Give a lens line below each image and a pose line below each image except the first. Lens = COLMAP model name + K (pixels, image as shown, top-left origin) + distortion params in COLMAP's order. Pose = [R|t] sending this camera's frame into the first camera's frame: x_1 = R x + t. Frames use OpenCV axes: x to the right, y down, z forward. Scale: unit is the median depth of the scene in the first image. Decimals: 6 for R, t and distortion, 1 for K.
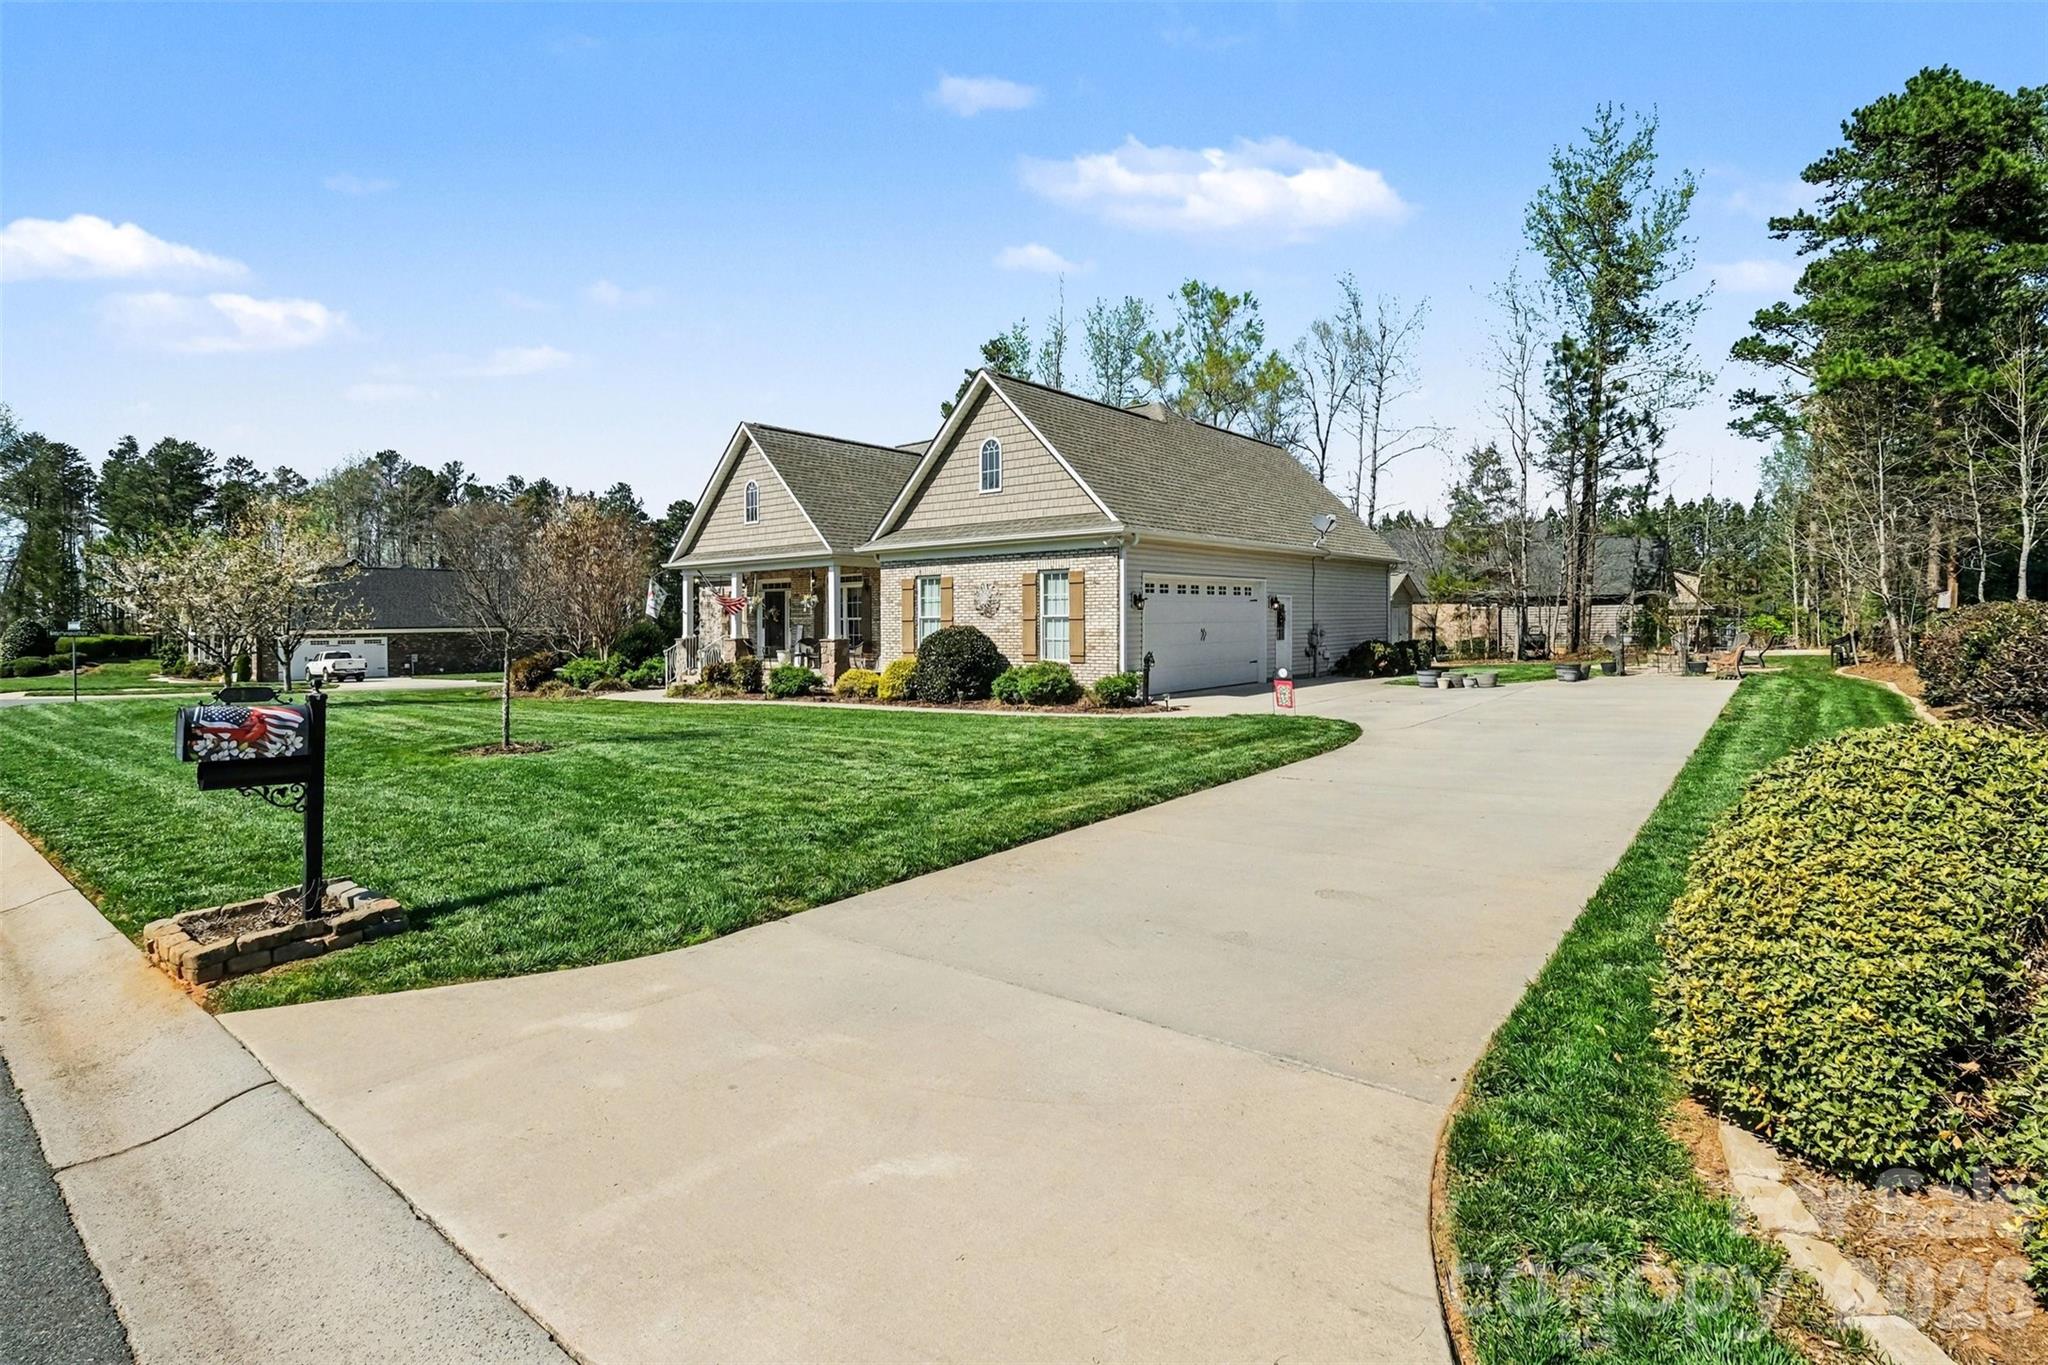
lens RADIAL K [[969.2, 0, 1034.7], [0, 969.2, 654.9], [0, 0, 1]] dist [0.008346, 0.002099]
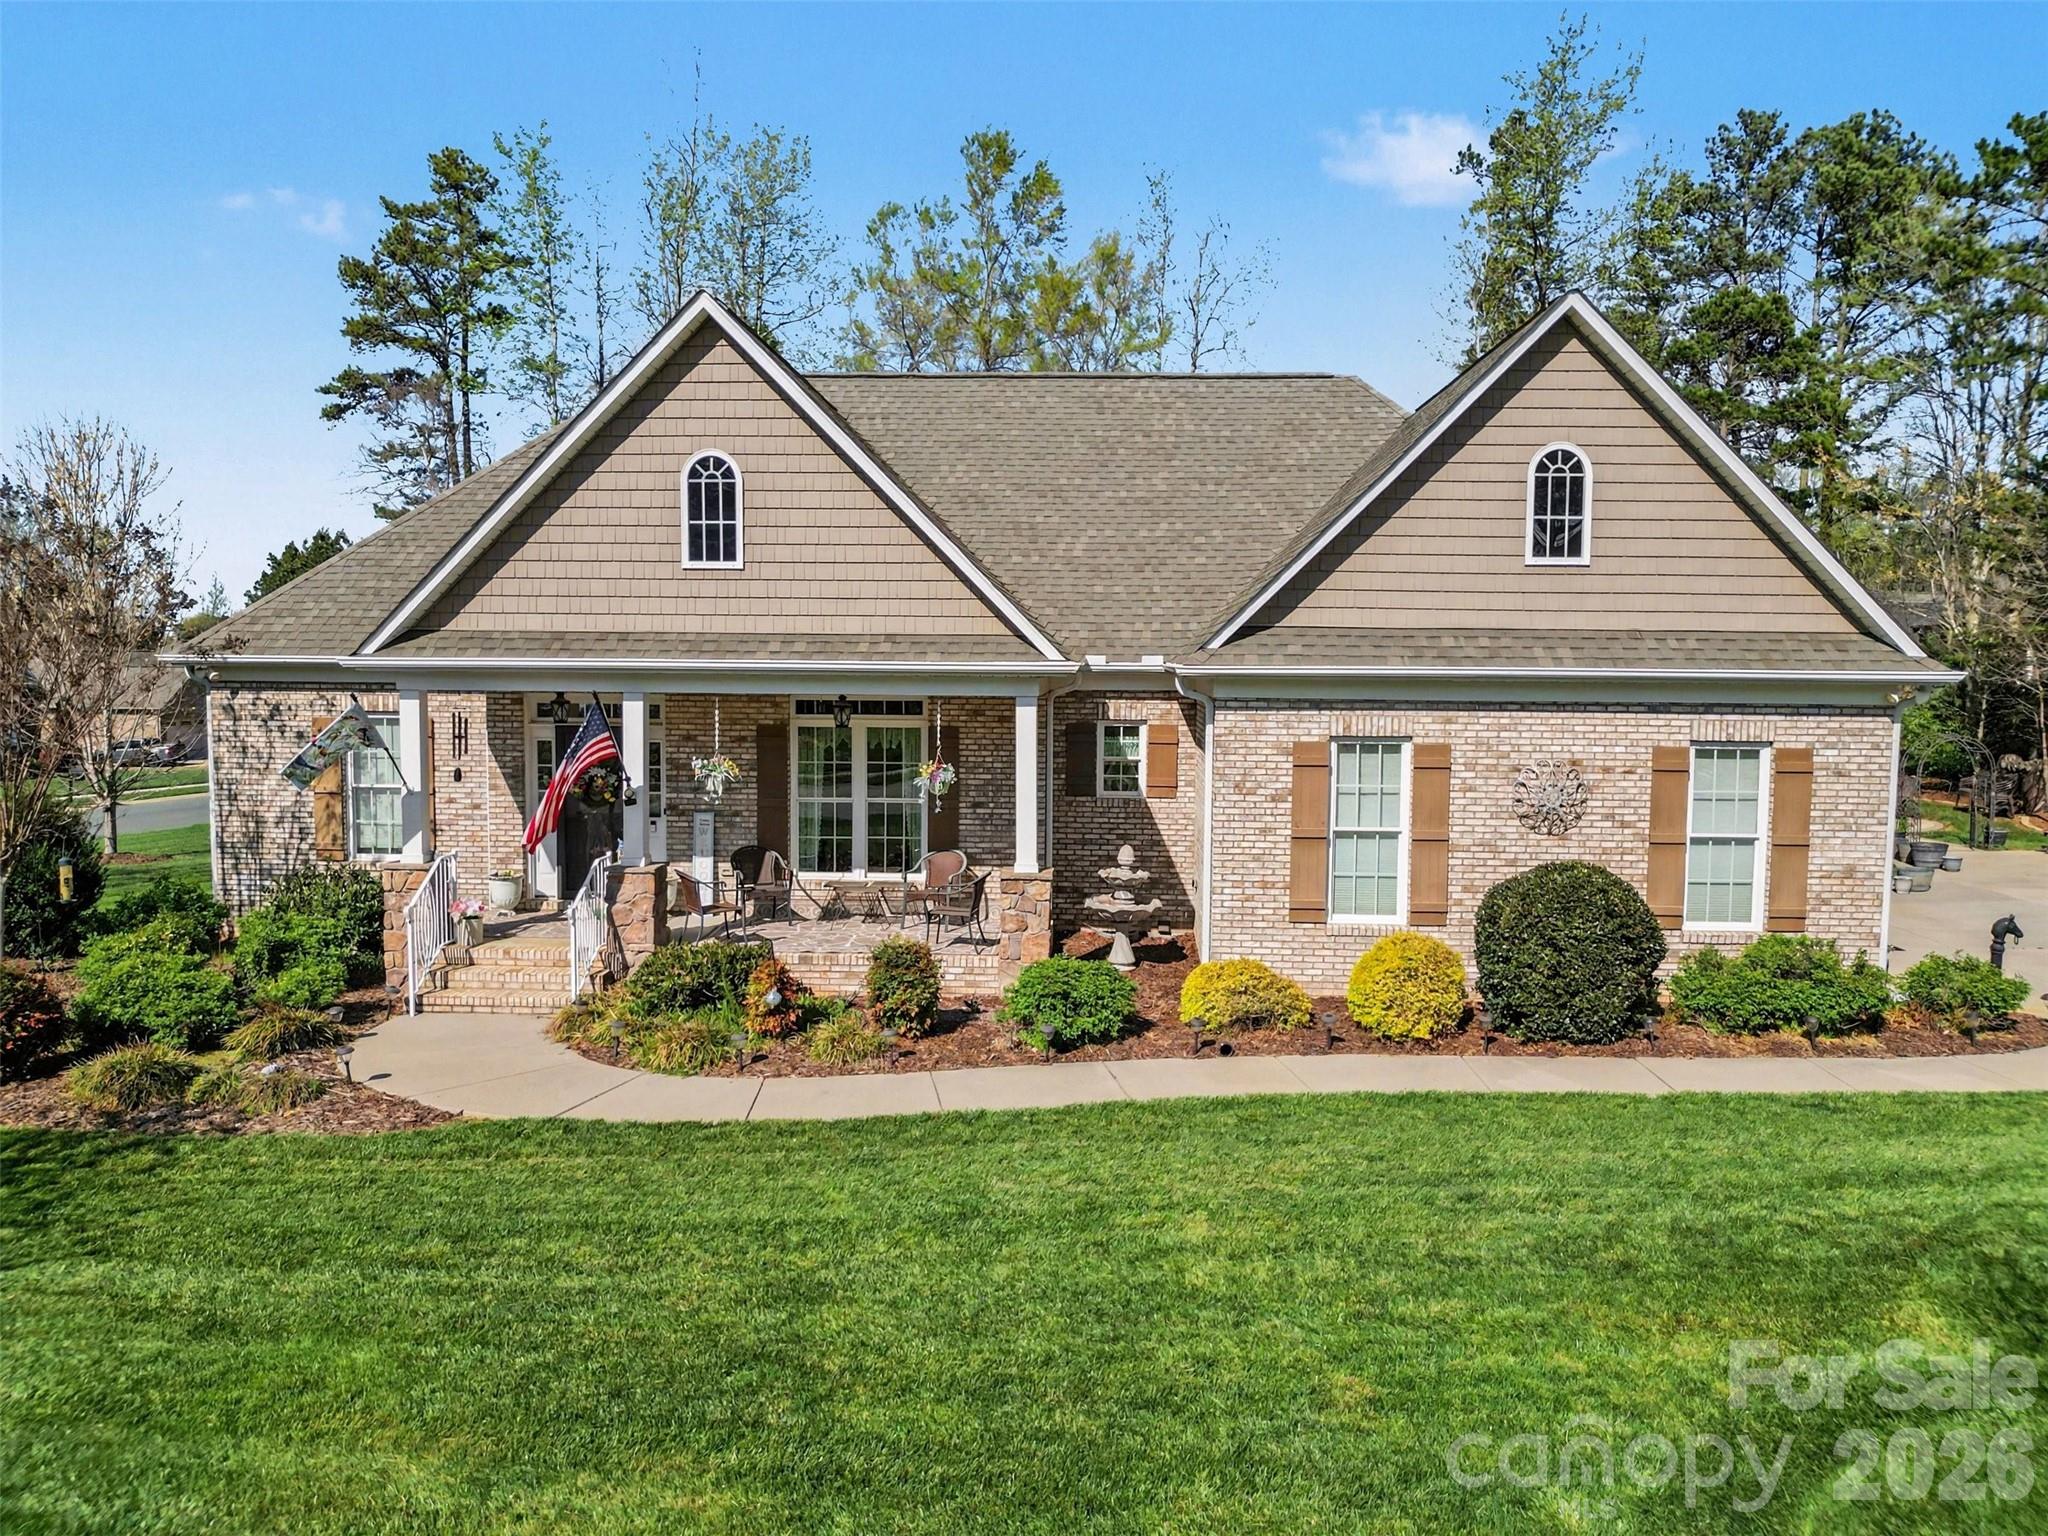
lens RADIAL K [[1439.7, 0, 1034.8], [0, 1439.7, 775.0], [0, 0, 1]] dist [0.011259, -0.005587]
pose [[0.818237, -0.031997, 0.573989, -0.376353], [0.001691, 0.998580, 0.053254, -0.060228], [-0.574878, -0.042604, 0.817129, 0.333224]]
